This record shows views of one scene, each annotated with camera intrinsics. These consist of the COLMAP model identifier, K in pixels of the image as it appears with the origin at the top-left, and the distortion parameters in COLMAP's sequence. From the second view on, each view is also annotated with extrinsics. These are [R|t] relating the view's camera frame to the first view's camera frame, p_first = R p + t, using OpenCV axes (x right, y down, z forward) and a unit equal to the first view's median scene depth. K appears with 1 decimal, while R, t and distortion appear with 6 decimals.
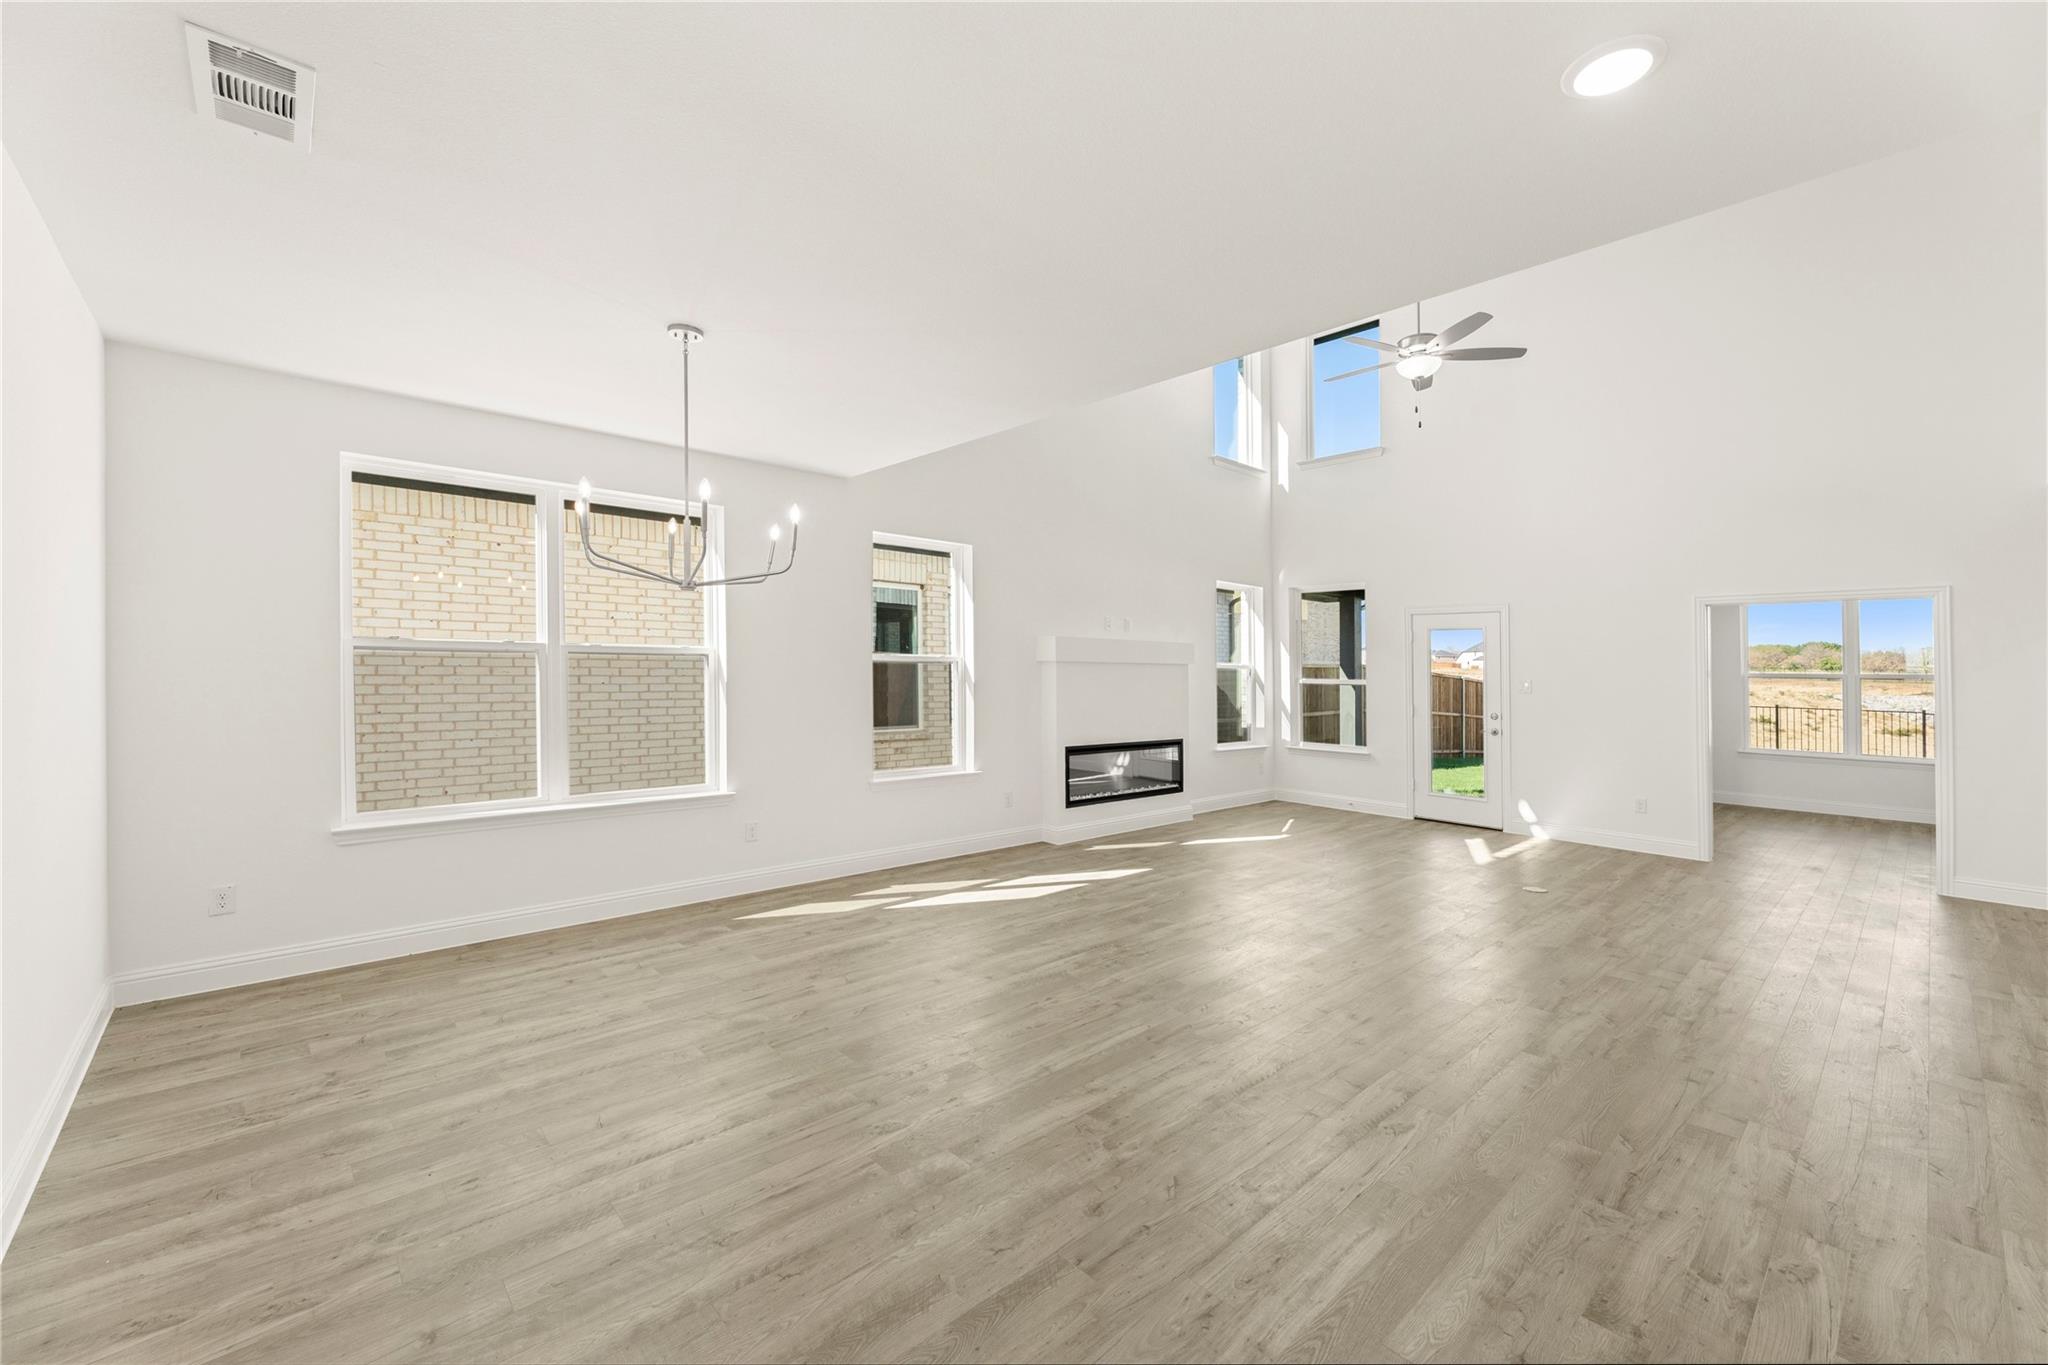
lens RADIAL K [[820.9, 0, 1024.0], [0, 820.9, 682.5], [0, 0, 1]] dist [0.000309, -0.000133]
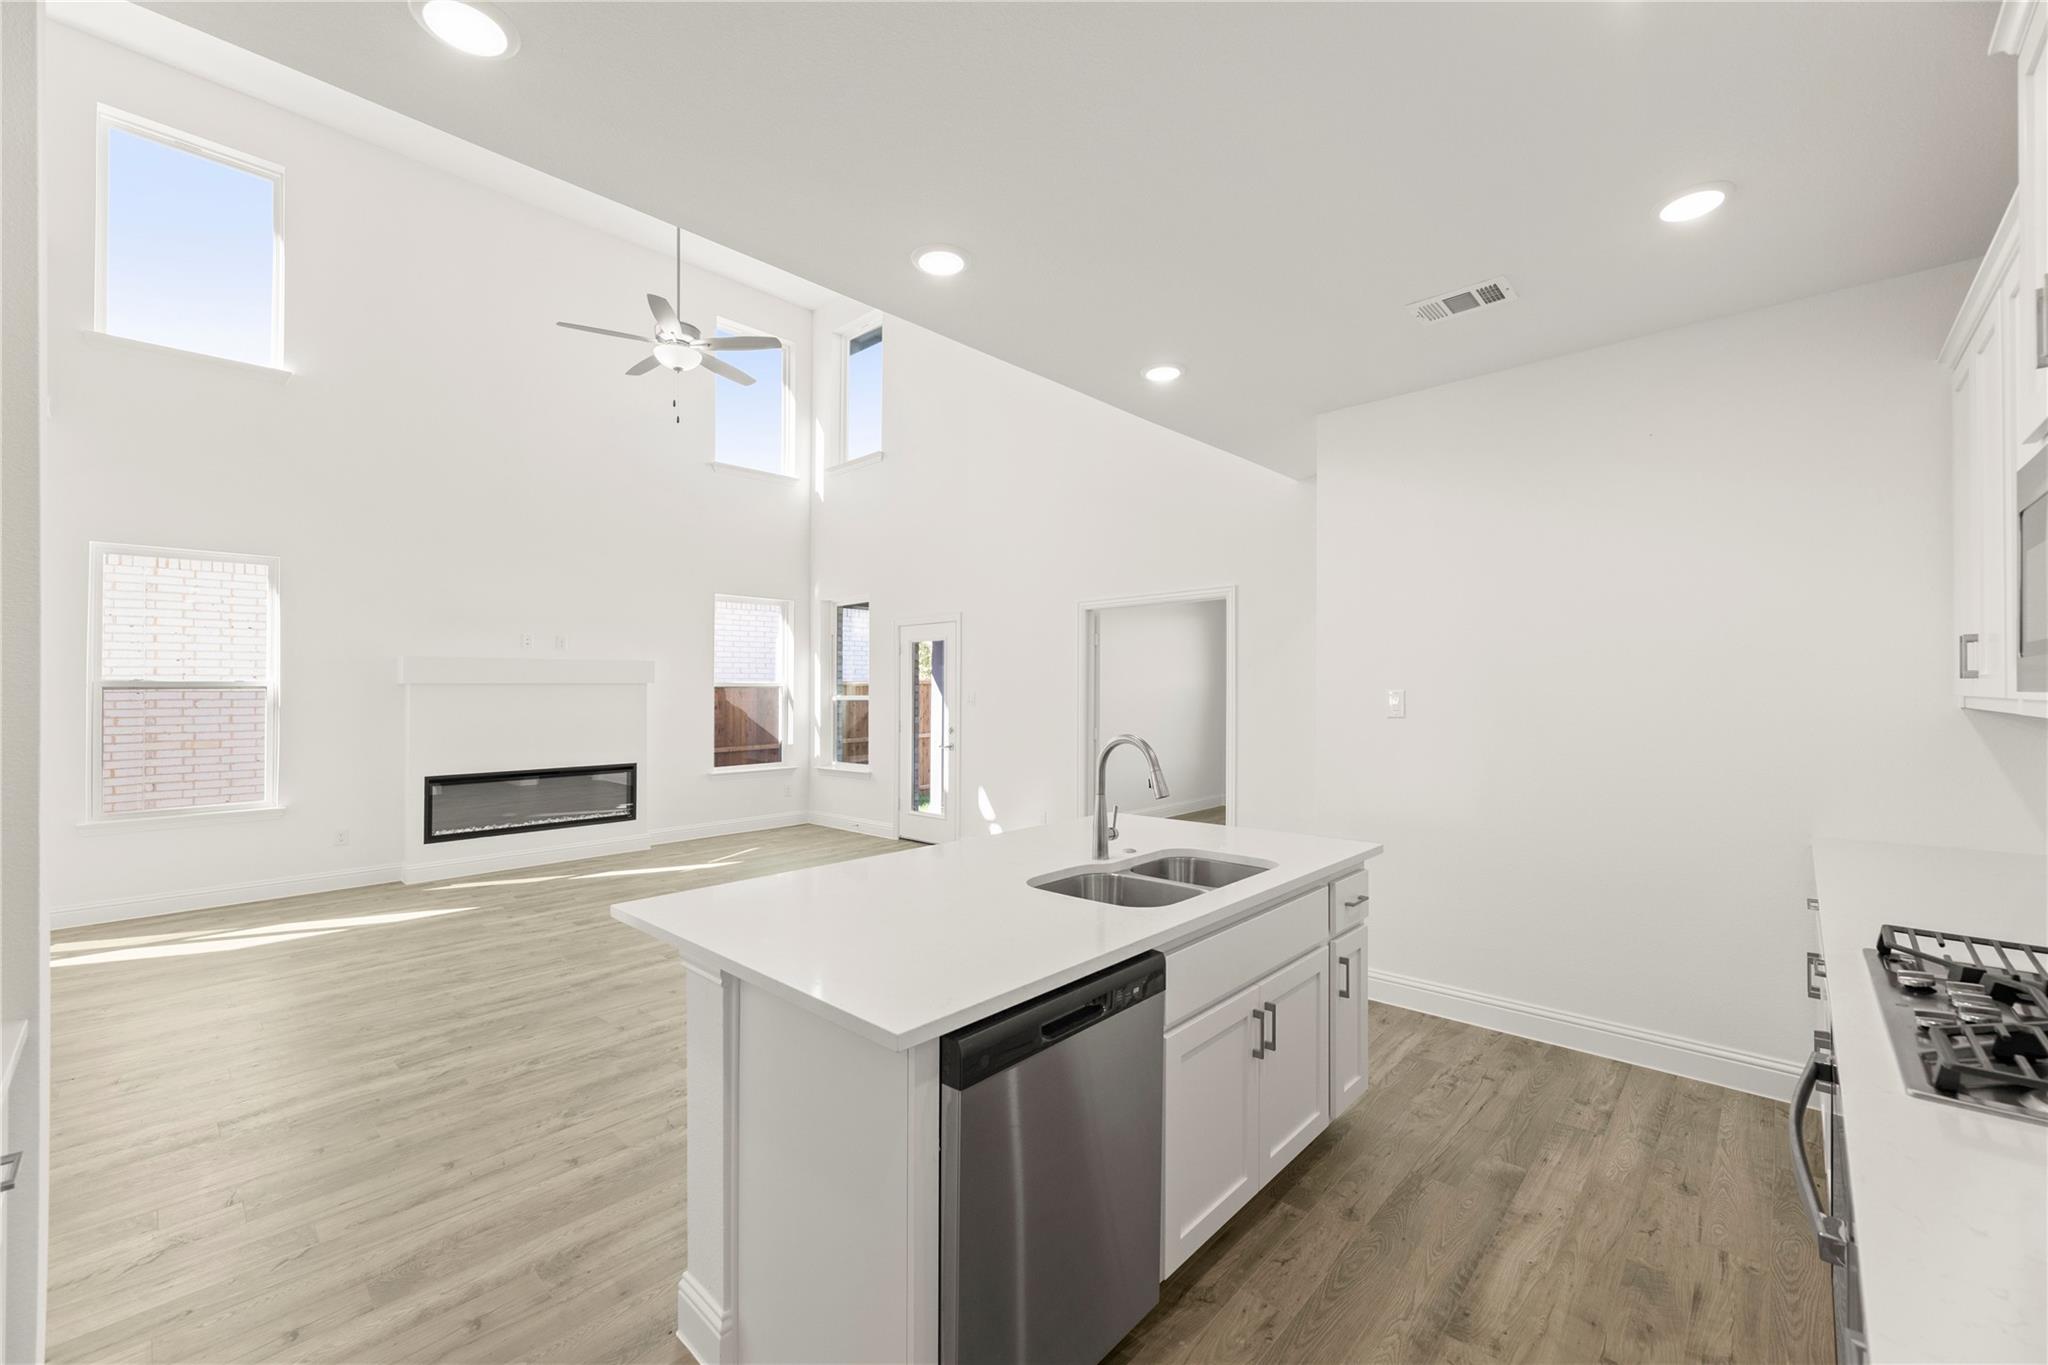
lens RADIAL K [[820.9, 0, 1024.0], [0, 820.9, 682.5], [0, 0, 1]] dist [0.000309, -0.000133]
pose [[0.995727, -0.022306, 0.089610, 1.062163], [0.024708, 0.999362, -0.025793, 0.021275], [-0.088977, 0.027897, 0.995643, 0.039069]]
